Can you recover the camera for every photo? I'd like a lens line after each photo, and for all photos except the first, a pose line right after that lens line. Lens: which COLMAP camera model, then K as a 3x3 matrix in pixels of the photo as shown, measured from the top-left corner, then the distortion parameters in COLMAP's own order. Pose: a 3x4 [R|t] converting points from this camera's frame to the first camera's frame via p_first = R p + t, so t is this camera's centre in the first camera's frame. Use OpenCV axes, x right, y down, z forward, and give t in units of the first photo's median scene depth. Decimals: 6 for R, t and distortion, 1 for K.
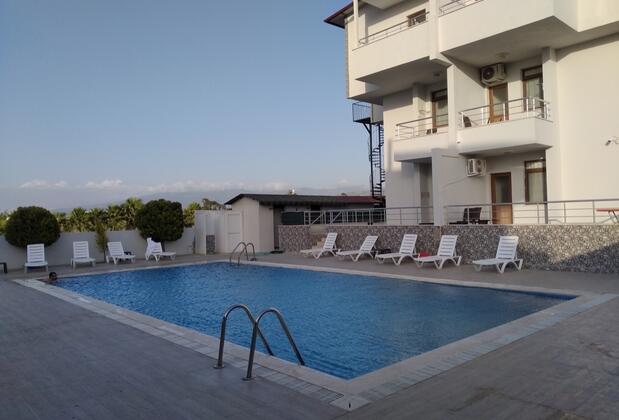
lens RADIAL K [[471.4, 0, 309.5], [0, 471.4, 210.0], [0, 0, 1]] dist [-0.003431, -0.000982]
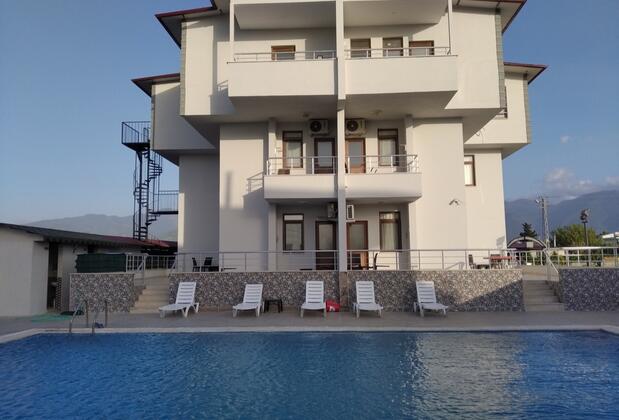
lens RADIAL K [[434.2, 0, 310.0], [0, 434.2, 231.2], [0, 0, 1]] dist [-0.030893, -0.002076]
pose [[0.702007, 0.064556, 0.709239, -0.336589], [-0.018815, 0.997217, -0.072145, 0.014486], [-0.711922, 0.037302, 0.701267, 0.383678]]
